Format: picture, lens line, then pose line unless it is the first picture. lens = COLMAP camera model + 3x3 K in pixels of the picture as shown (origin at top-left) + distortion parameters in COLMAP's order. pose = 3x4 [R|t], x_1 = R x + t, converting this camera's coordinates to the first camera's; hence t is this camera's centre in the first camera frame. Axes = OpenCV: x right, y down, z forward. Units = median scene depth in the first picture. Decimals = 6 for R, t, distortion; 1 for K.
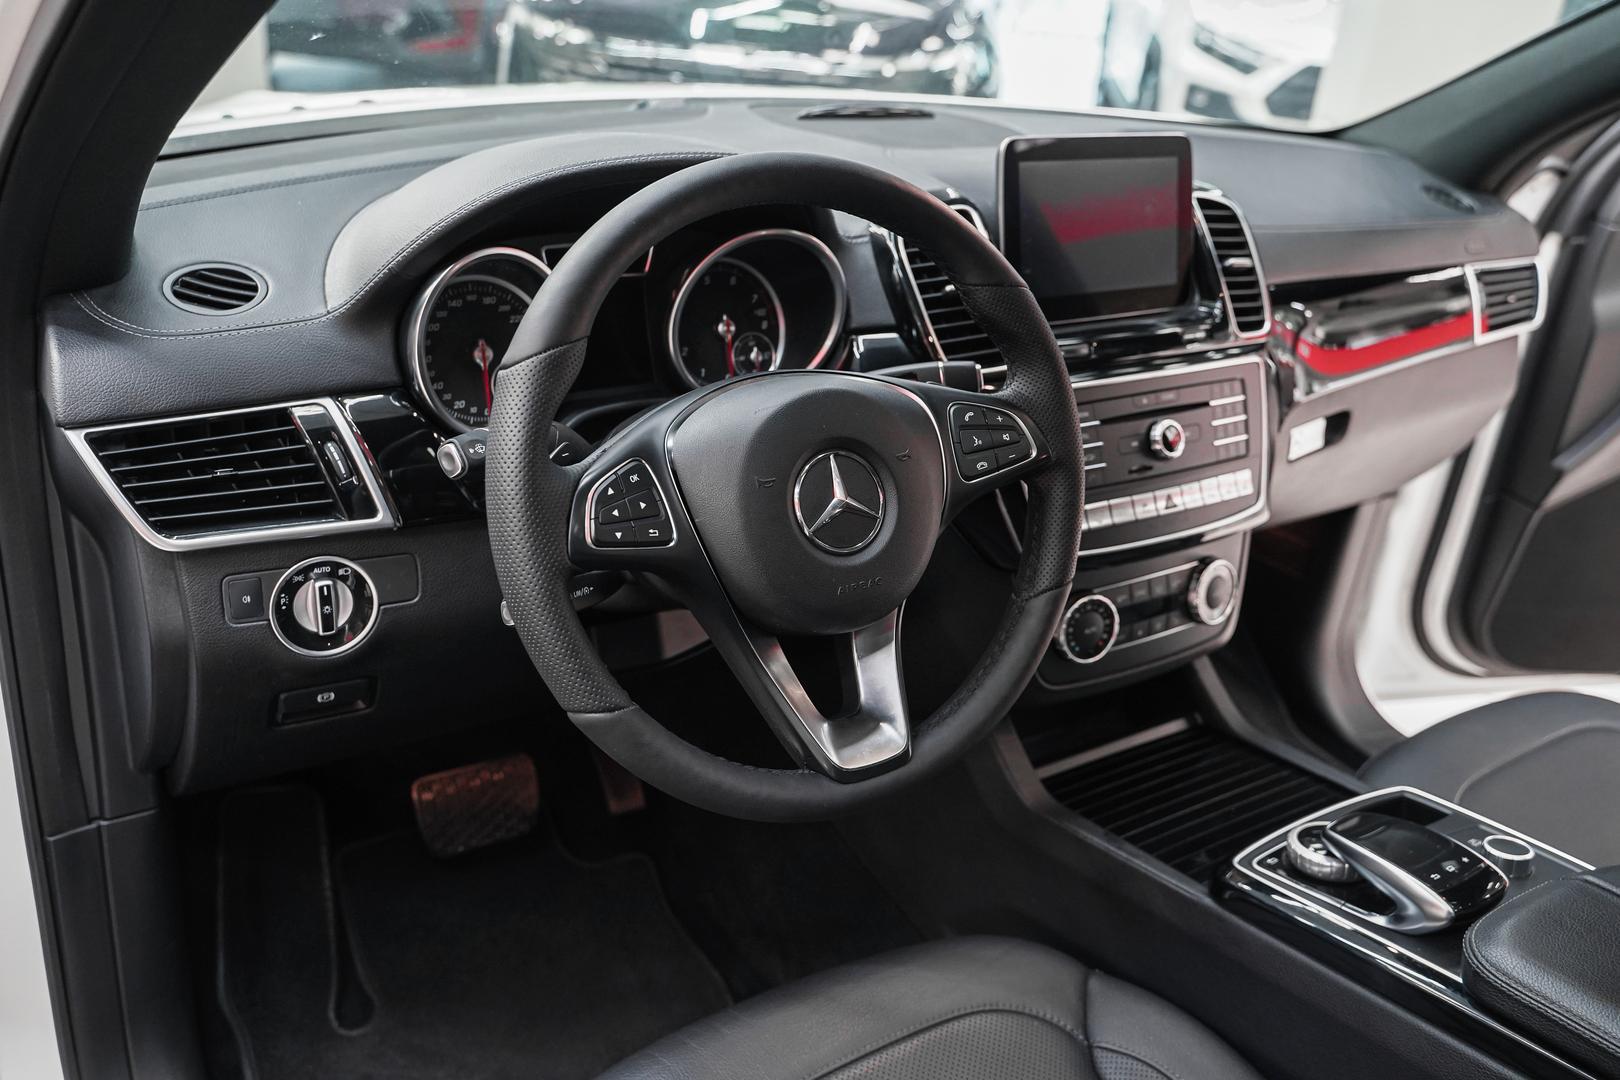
lens RADIAL K [[1319.2, 0, 801.4], [0, 1319.2, 514.9], [0, 0, 1]] dist [-0.008219, -0.000628]
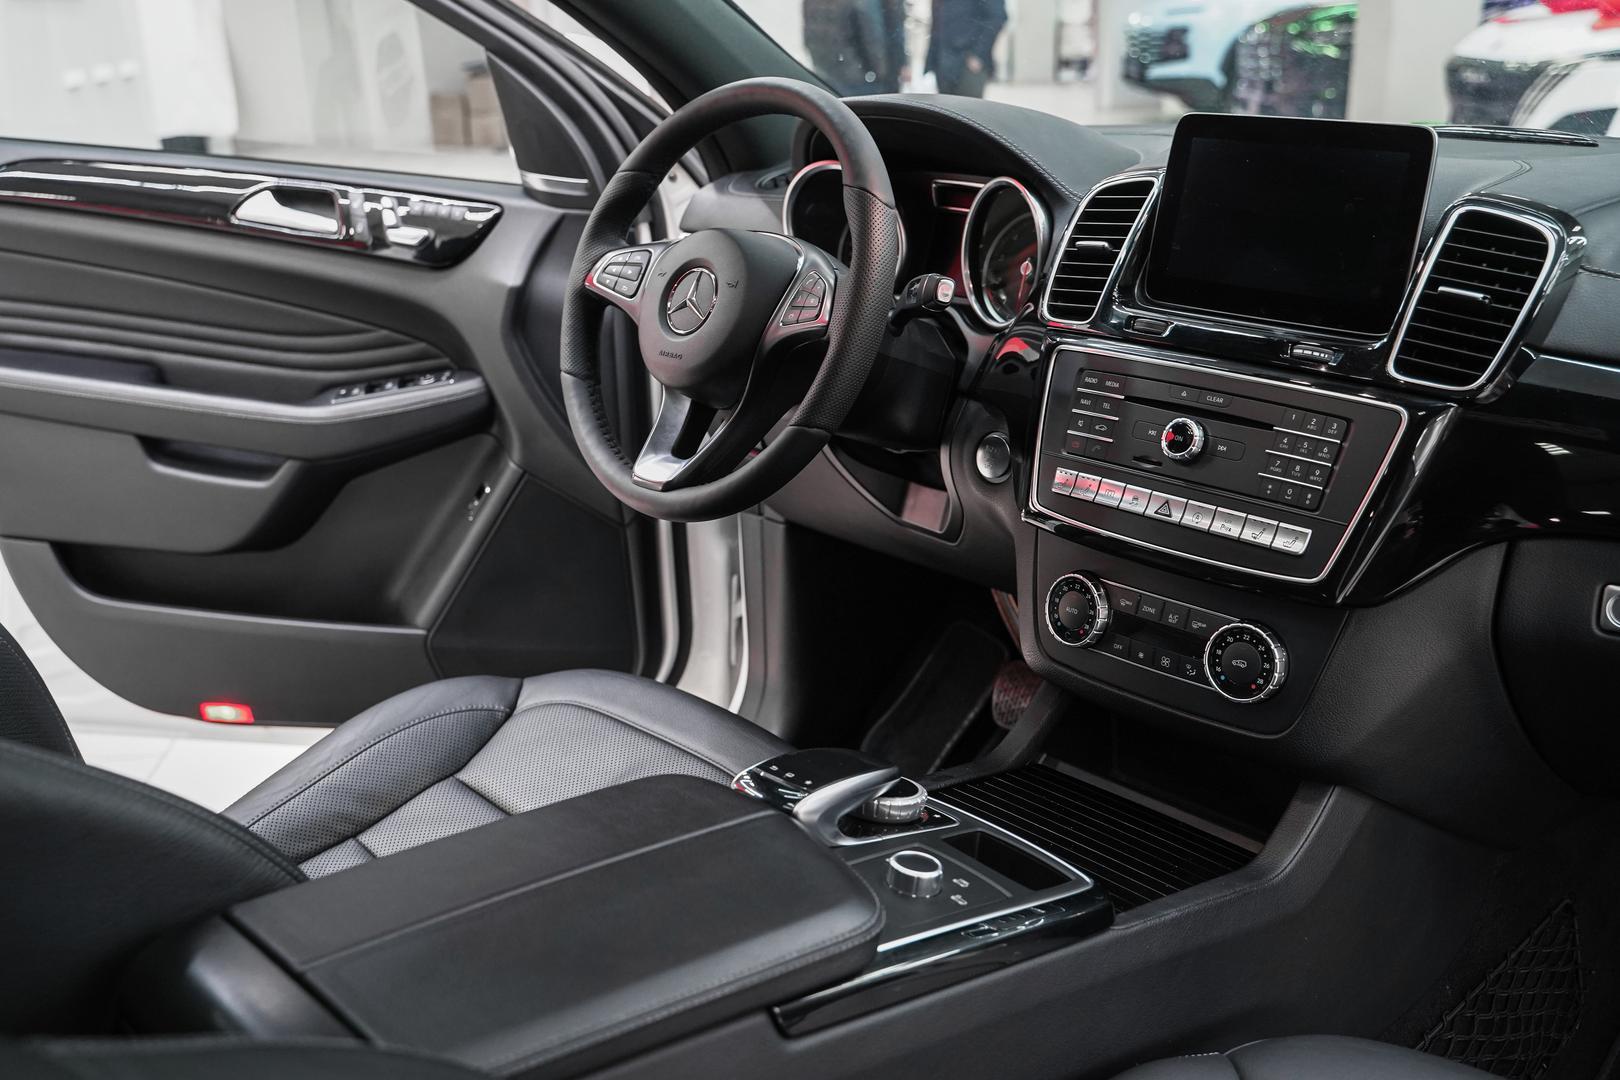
lens RADIAL K [[1586.5, 0, 817.2], [0, 1586.5, 521.3], [0, 0, 1]] dist [-0.002985, 0.007172]
pose [[0.224579, 0.241971, -0.943936, 1.177901], [-0.381546, 0.913173, 0.143309, -0.062262], [0.896653, 0.327971, 0.297403, 0.447834]]
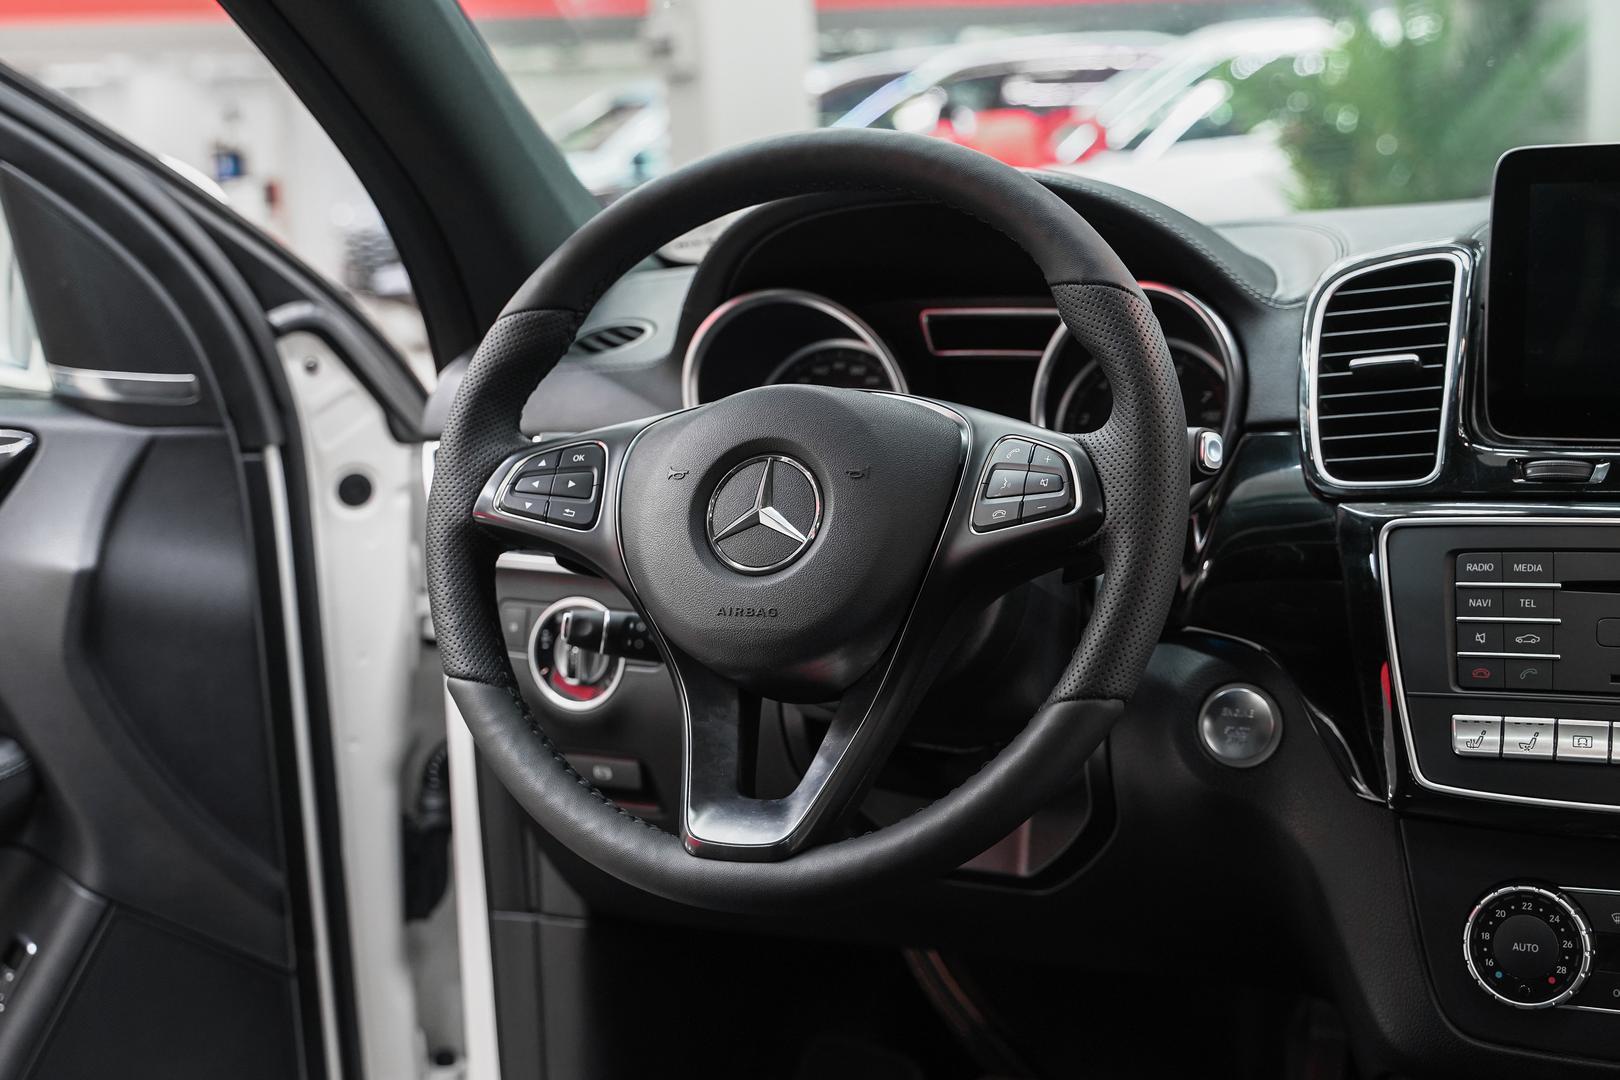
lens RADIAL K [[2201.2, 0, 810.0], [0, 2201.2, 540.0], [0, 0, 1]] dist [0.019353, -0.055775]
pose [[0.589565, 0.048633, -0.806256, 0.755662], [-0.257803, 0.957307, -0.130772, 0.117722], [0.765474, 0.284954, 0.576932, 0.148961]]
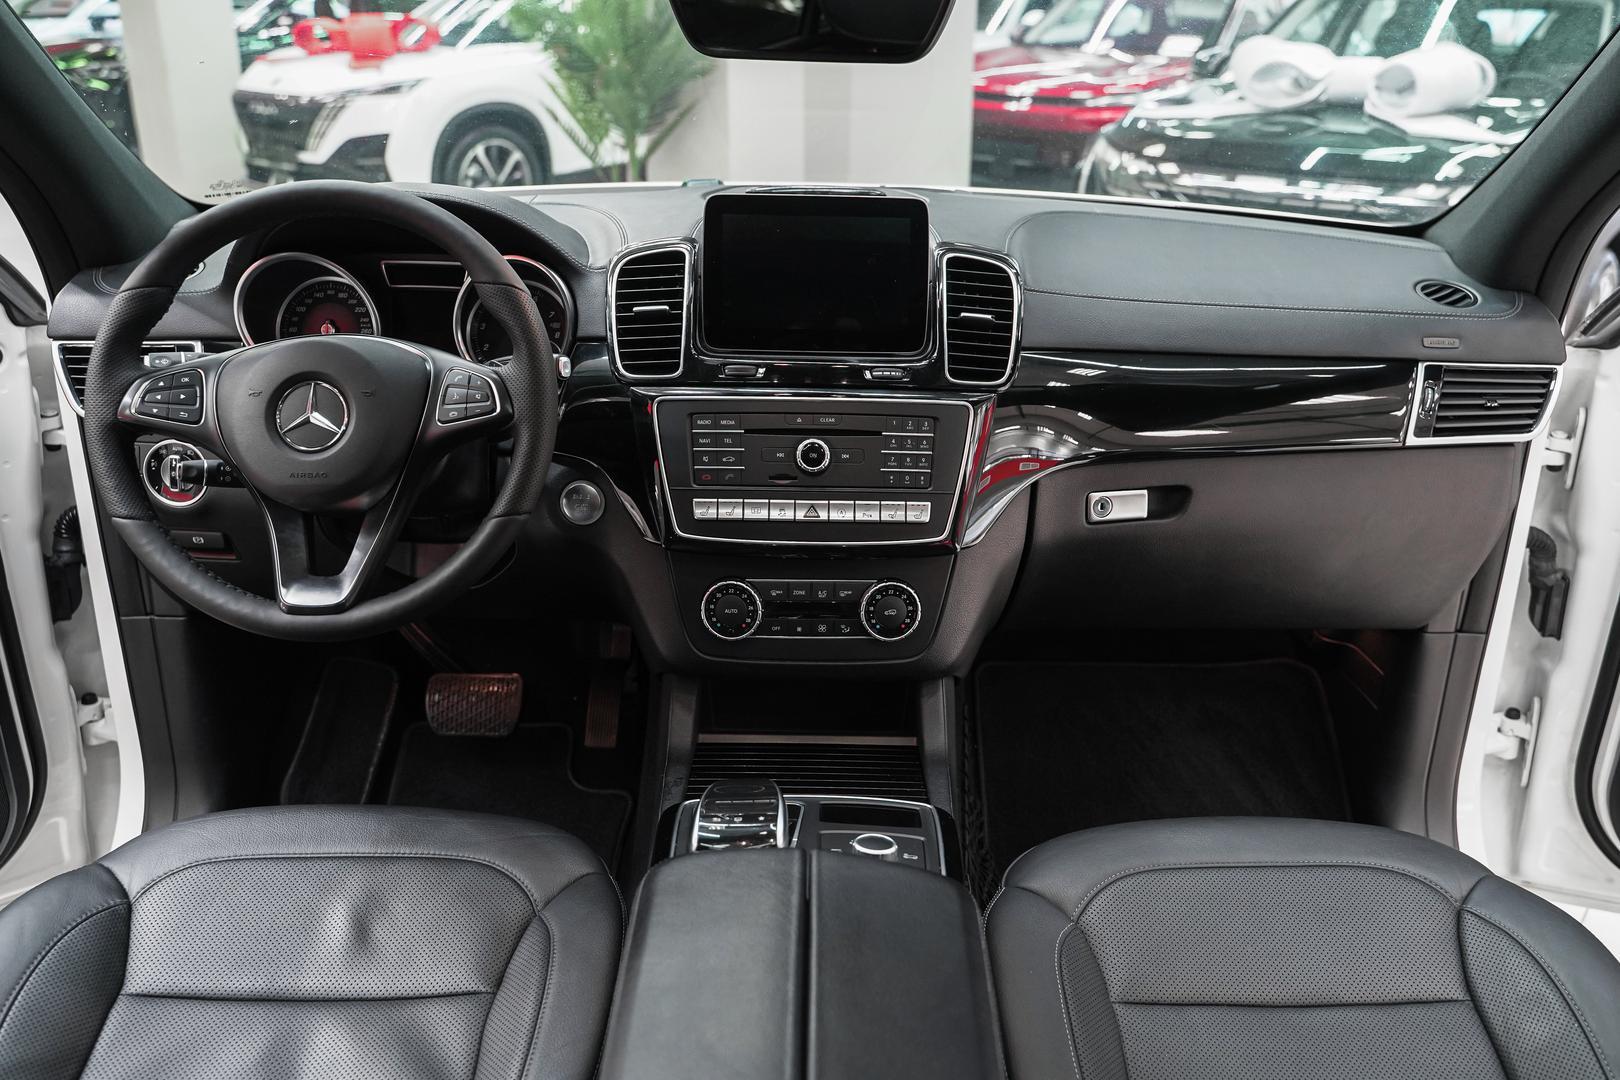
lens RADIAL K [[1298.8, 0, 810.0], [0, 1298.8, 540.0], [0, 0, 1]] dist [-0.004094, 0.003544]
pose [[0.856463, 0.136779, -0.497758, 0.792044], [-0.176403, 0.983758, -0.033199, 0.049302], [0.485132, 0.116240, 0.866681, 0.033456]]
